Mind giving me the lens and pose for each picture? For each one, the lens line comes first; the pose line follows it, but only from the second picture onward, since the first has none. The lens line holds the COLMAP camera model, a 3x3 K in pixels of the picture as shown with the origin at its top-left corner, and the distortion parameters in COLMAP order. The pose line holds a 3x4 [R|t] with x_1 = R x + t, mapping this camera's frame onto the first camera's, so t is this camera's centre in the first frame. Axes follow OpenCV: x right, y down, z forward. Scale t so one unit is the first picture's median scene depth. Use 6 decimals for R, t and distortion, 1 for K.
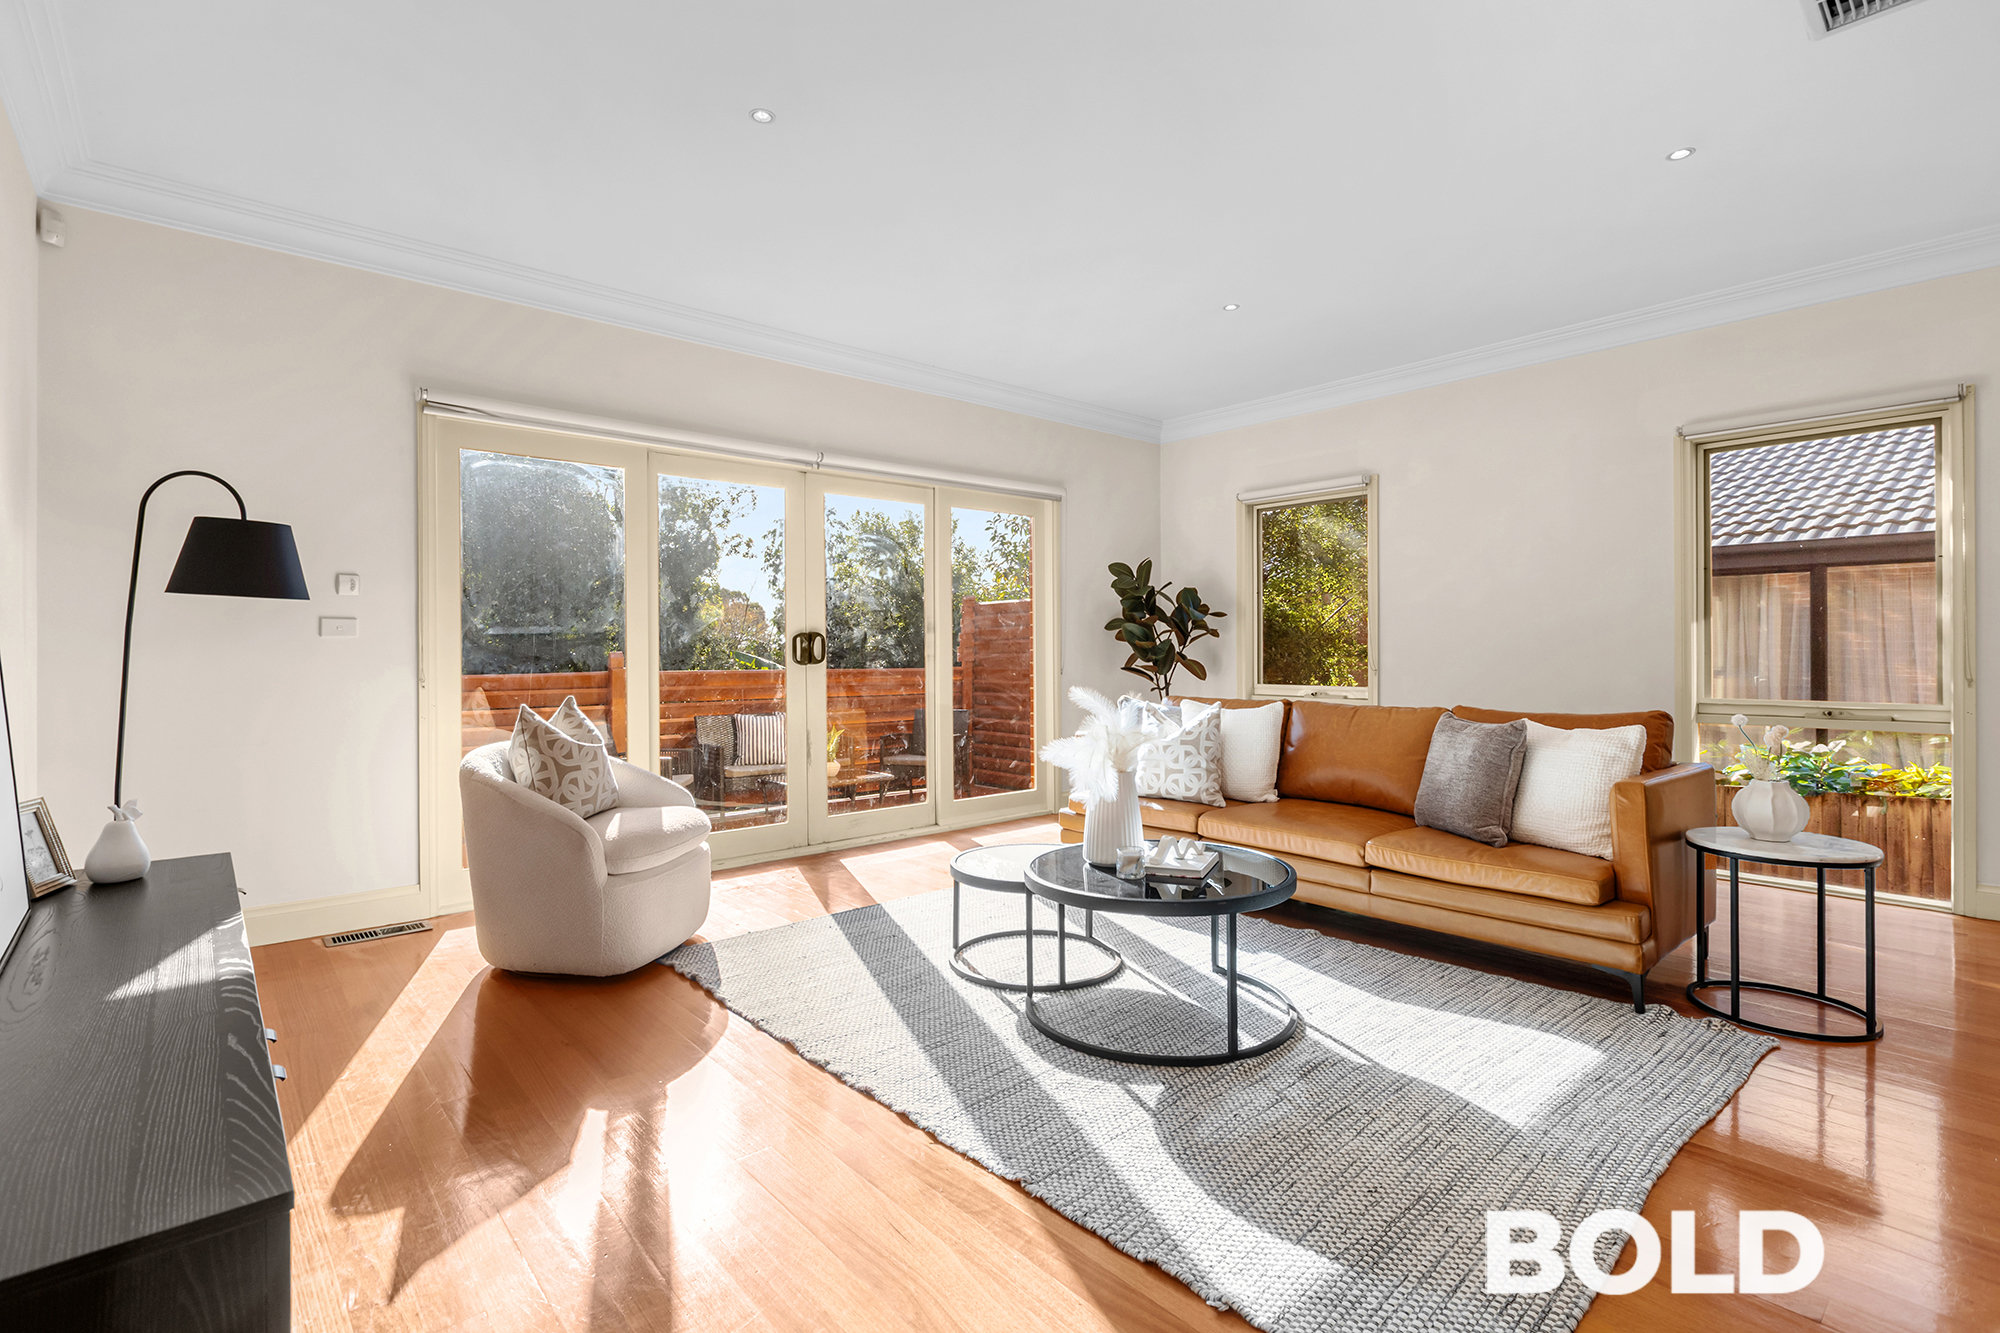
lens RADIAL K [[923.2, 0, 994.2], [0, 923.2, 652.8], [0, 0, 1]] dist [-0.000342, 0.000238]
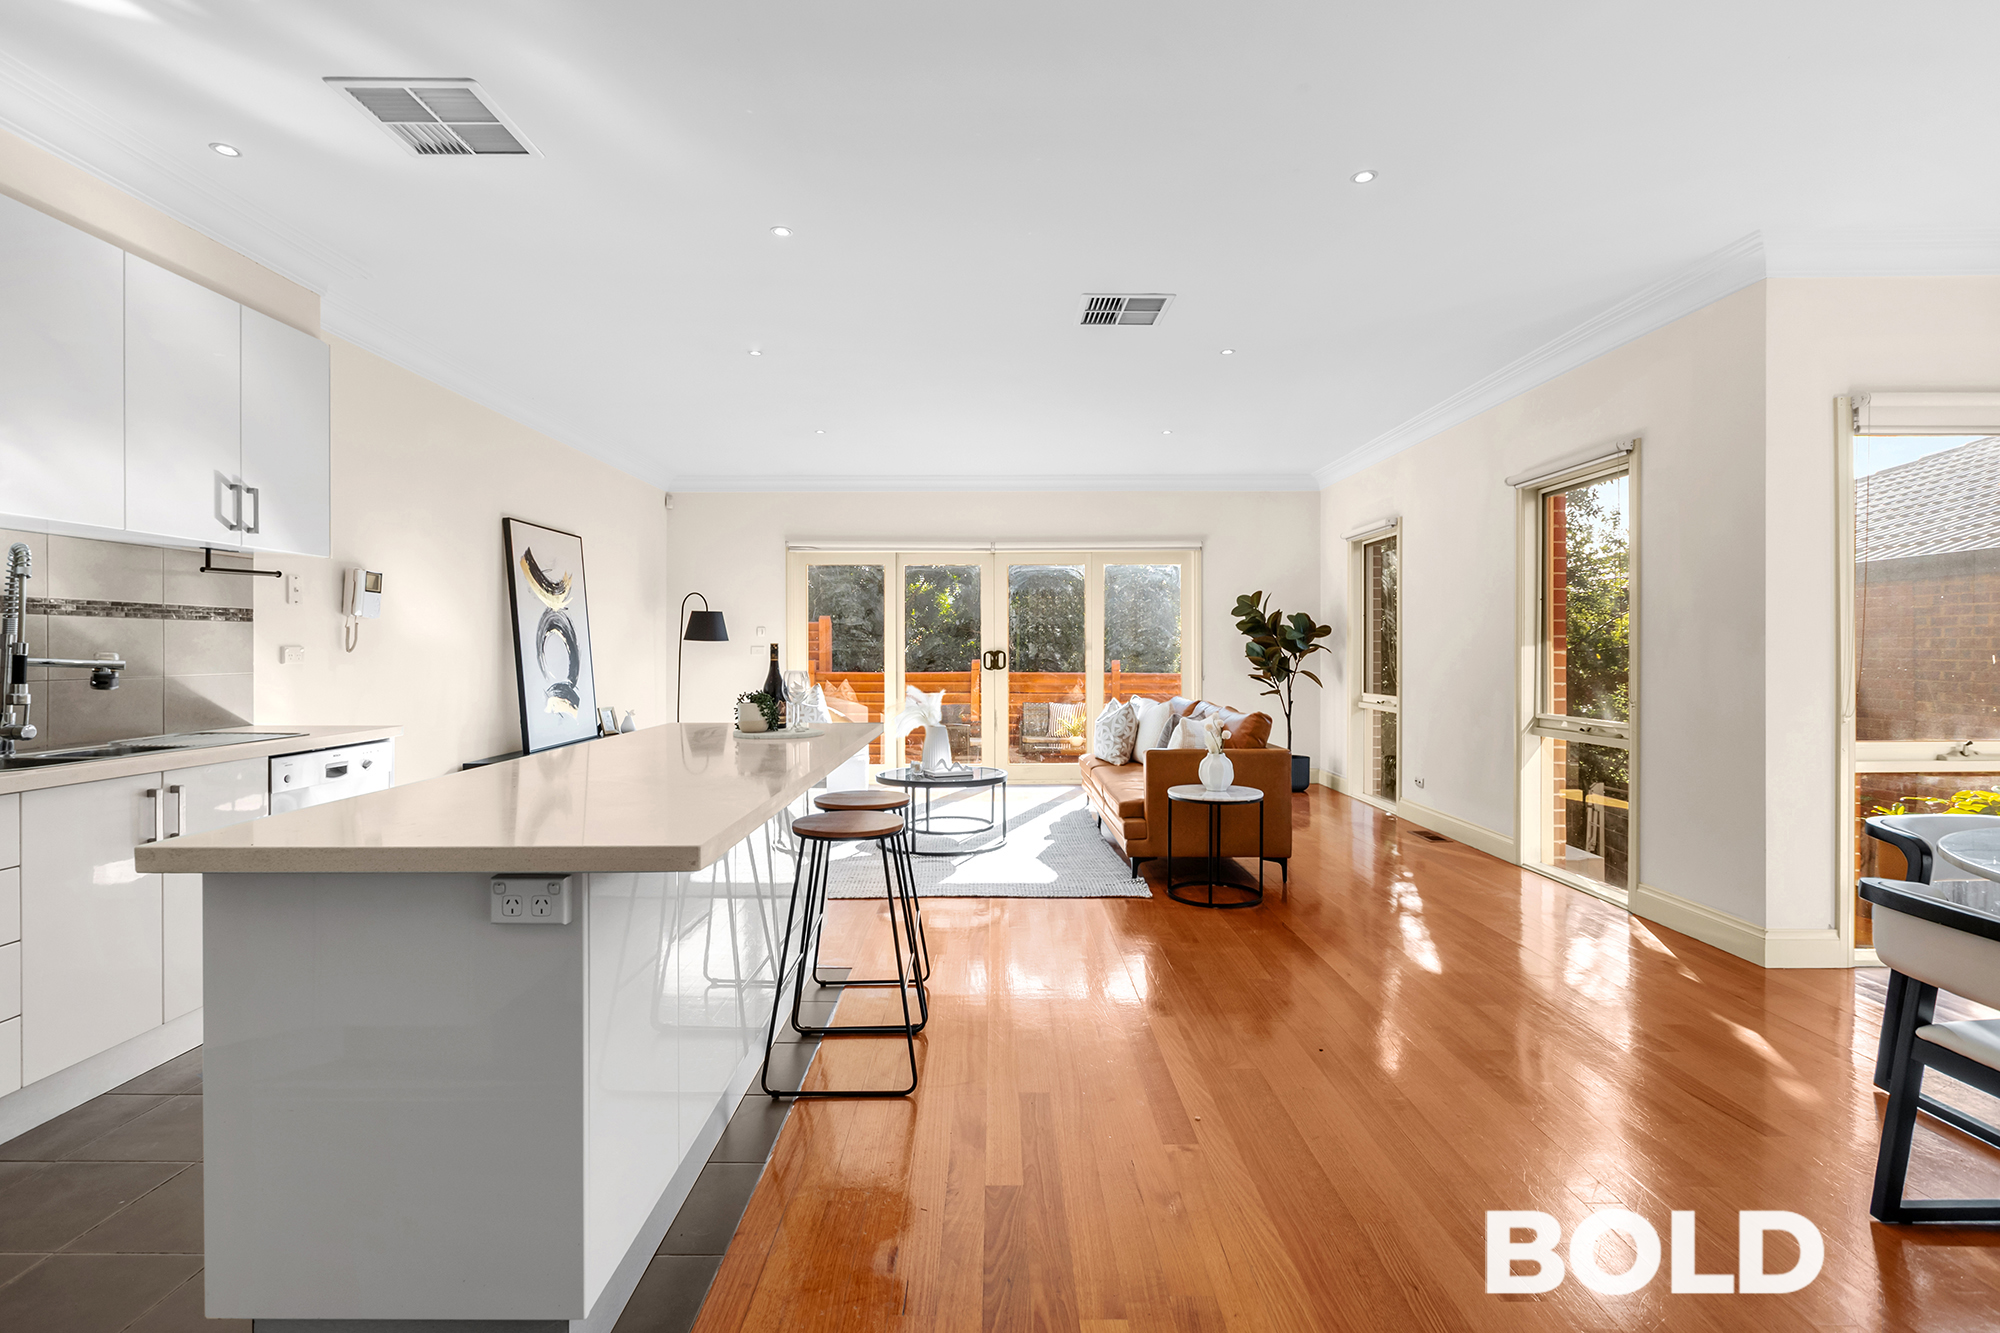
lens RADIAL K [[923.2, 0, 999.7], [0, 923.2, 660.3], [0, 0, 1]] dist [-0.000342, 0.000238]
pose [[0.769985, 0.009892, -0.637985, 0.804997], [-0.003773, 0.999933, 0.010951, -0.021462], [0.638051, -0.006025, 0.769971, -0.252987]]
